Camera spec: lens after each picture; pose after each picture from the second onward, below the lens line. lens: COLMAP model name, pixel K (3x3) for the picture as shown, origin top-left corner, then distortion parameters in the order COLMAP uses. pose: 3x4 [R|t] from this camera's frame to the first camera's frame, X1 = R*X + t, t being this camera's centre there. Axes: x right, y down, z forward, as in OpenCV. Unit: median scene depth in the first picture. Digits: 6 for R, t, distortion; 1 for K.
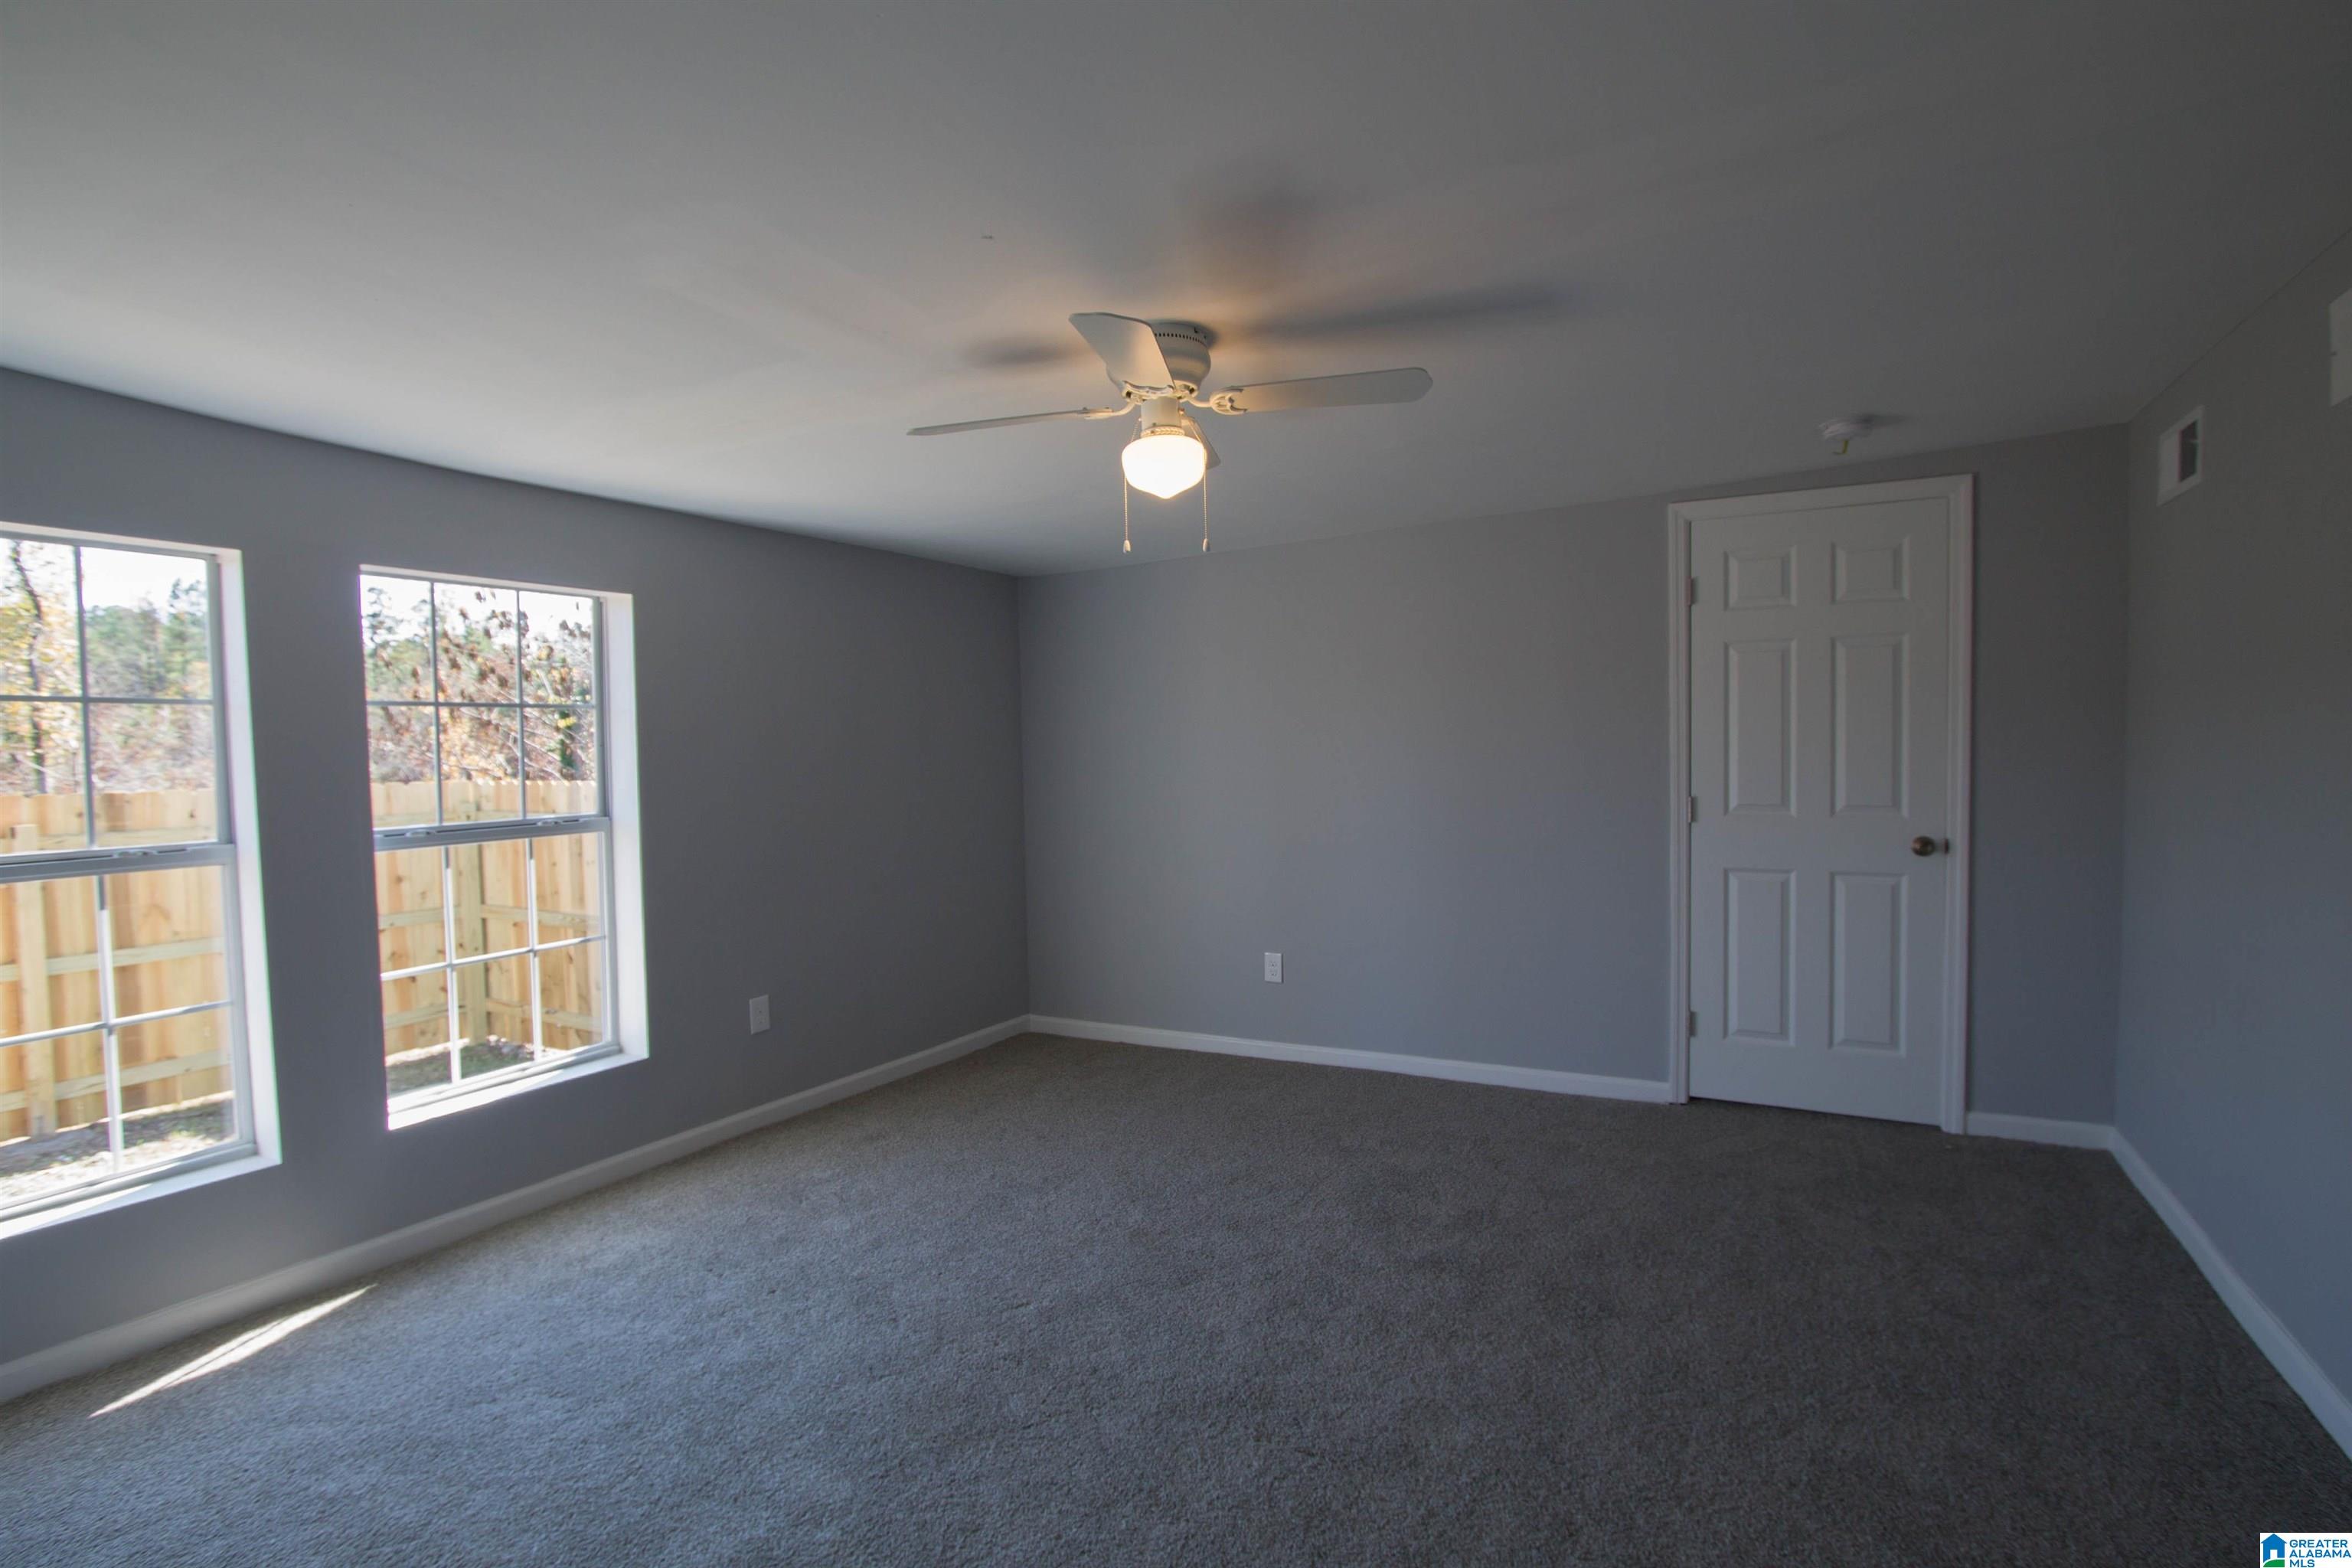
lens RADIAL K [[1110.0, 0, 1175.5], [0, 1110.0, 784.1], [0, 0, 1]] dist [-0.019954, 0.003735]
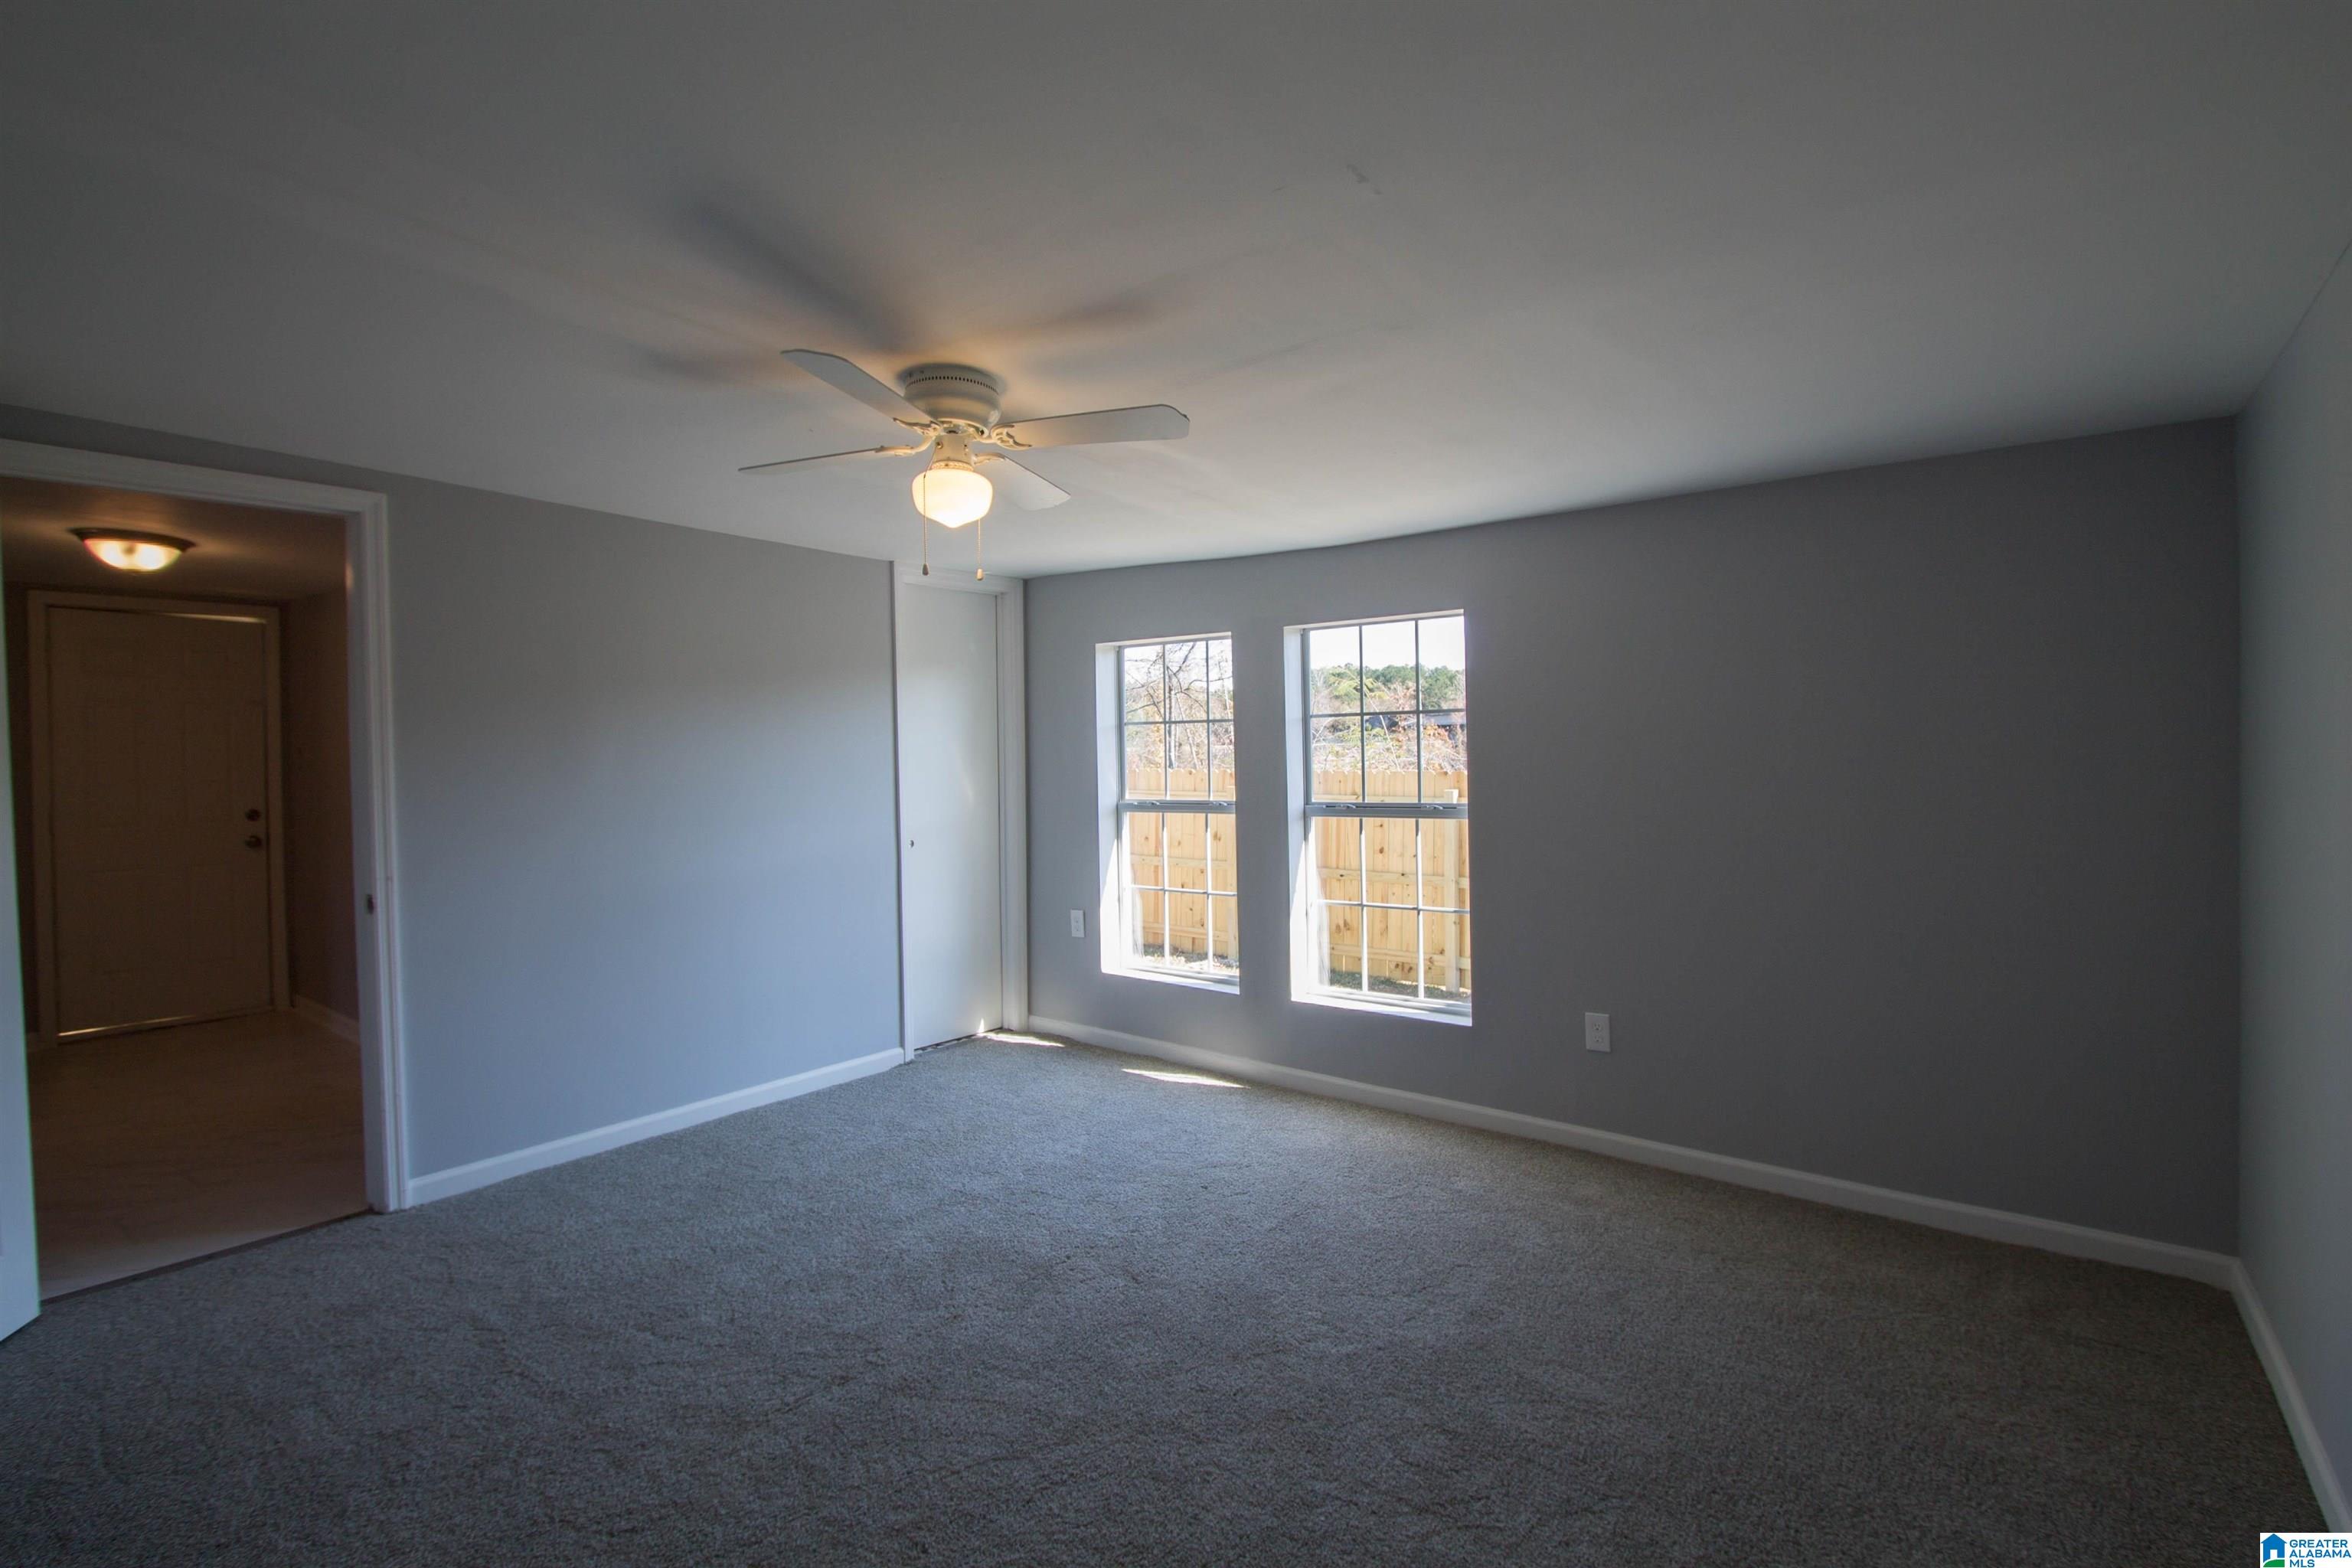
lens RADIAL K [[1110.0, 0, 1184.9], [0, 1110.0, 783.8], [0, 0, 1]] dist [-0.019954, 0.003735]
pose [[-0.149751, 0.047184, -0.987597, 0.645311], [-0.017674, 0.998573, 0.050388, -0.045664], [0.988566, 0.025001, -0.148704, 0.871420]]
